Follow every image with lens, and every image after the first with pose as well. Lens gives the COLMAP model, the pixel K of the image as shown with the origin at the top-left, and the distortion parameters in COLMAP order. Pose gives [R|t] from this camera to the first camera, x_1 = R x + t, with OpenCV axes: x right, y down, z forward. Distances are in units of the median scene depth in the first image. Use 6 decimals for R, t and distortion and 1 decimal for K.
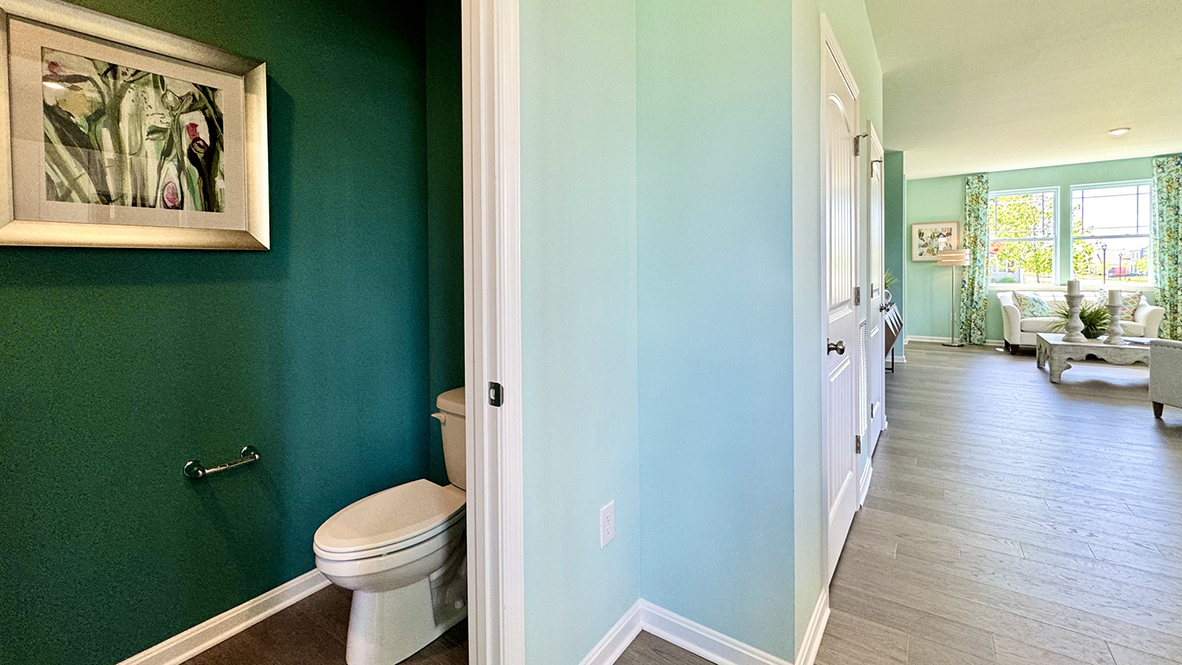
lens RADIAL K [[492.1, 0, 589.3], [0, 492.1, 279.5], [0, 0, 1]] dist [0.000679, -0.002148]
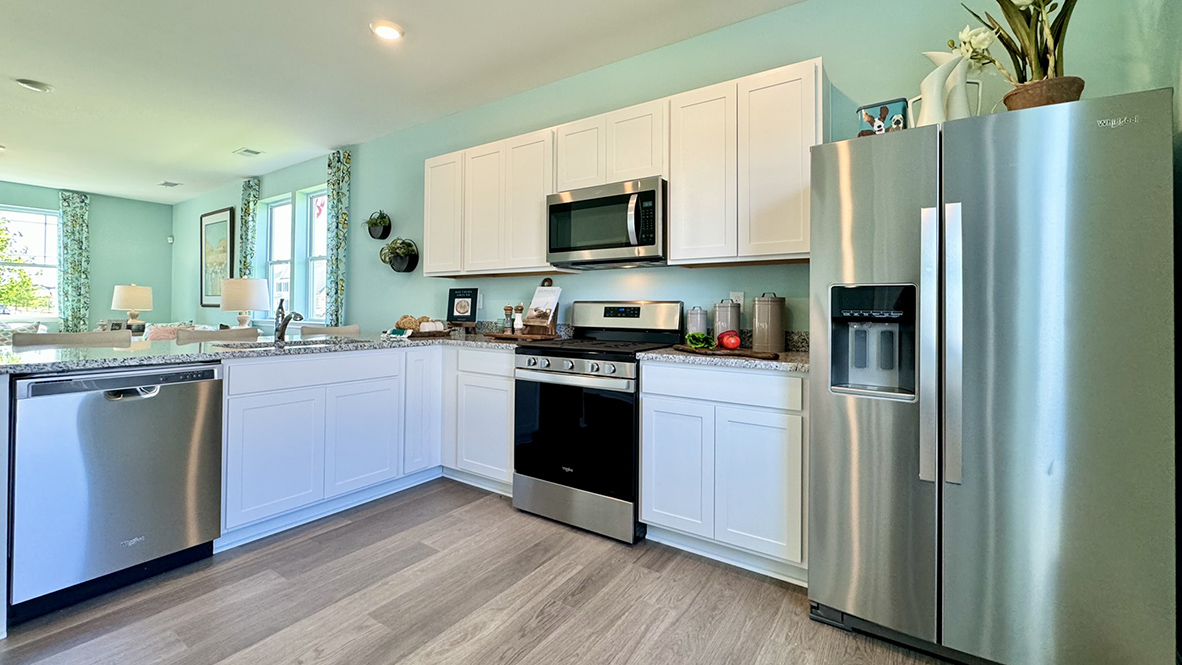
lens RADIAL K [[477.7, 0, 587.4], [0, 477.7, 302.5], [0, 0, 1]] dist [-0.008004, 0.000310]
pose [[-0.026738, 0.019795, 0.999446, 0.142904], [0.005264, 0.999793, -0.019661, 0.009431], [-0.999629, 0.004735, -0.026836, -0.068685]]
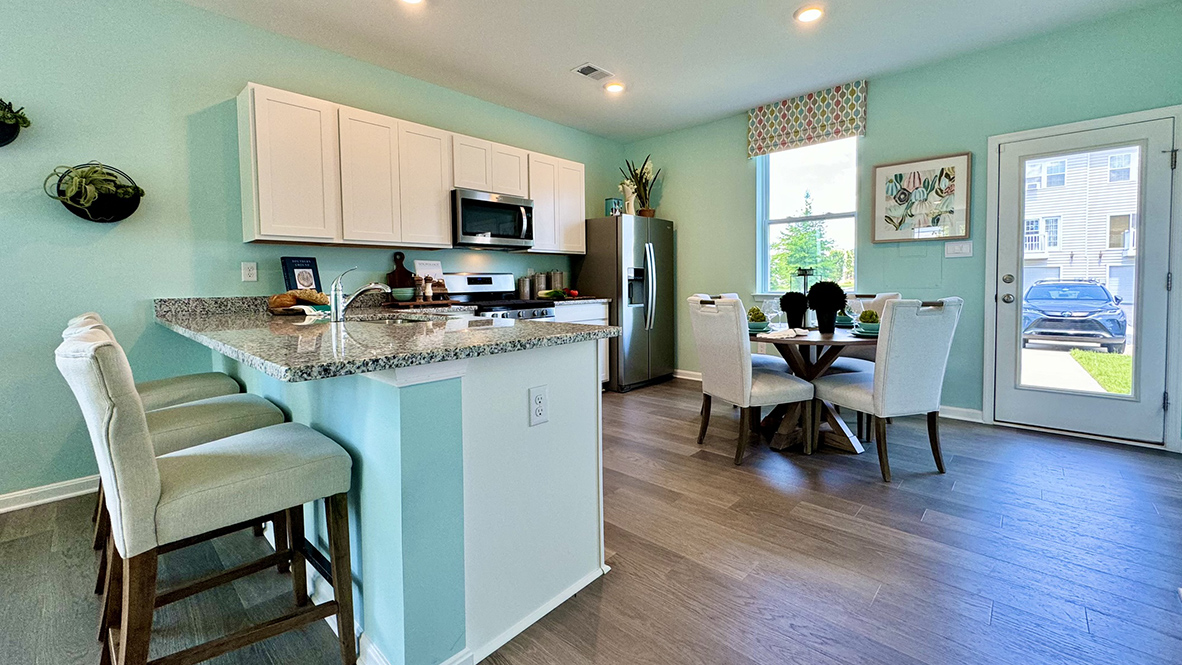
lens RADIAL K [[492.1, 0, 600.4], [0, 492.1, 300.1], [0, 0, 1]] dist [0.000679, -0.002148]
pose [[-0.993990, 0.017771, 0.108021, 0.352041], [0.023174, 0.998531, 0.048972, 0.006967], [-0.106992, 0.051181, -0.992942, 0.496159]]
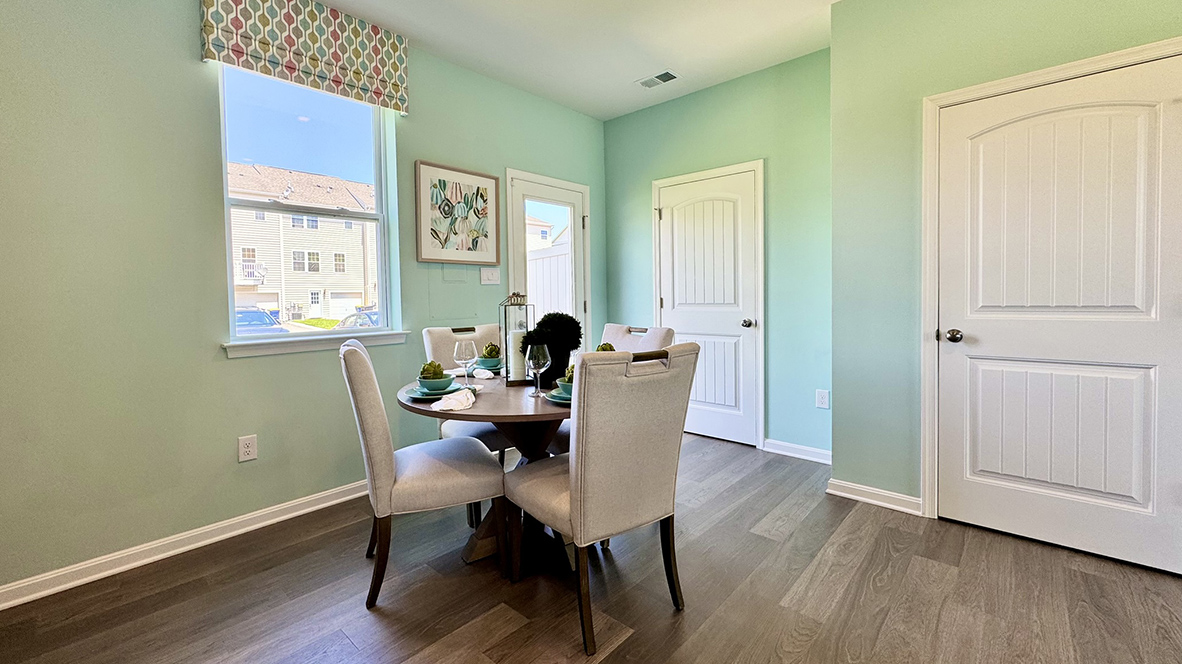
lens RADIAL K [[492.1, 0, 567.7], [0, 492.1, 310.4], [0, 0, 1]] dist [0.000679, -0.002148]
pose [[-0.122104, 0.039293, -0.991739, 0.524225], [0.004820, 0.999228, 0.038996, 0.002658], [0.992506, -0.000019, -0.122199, 0.045985]]
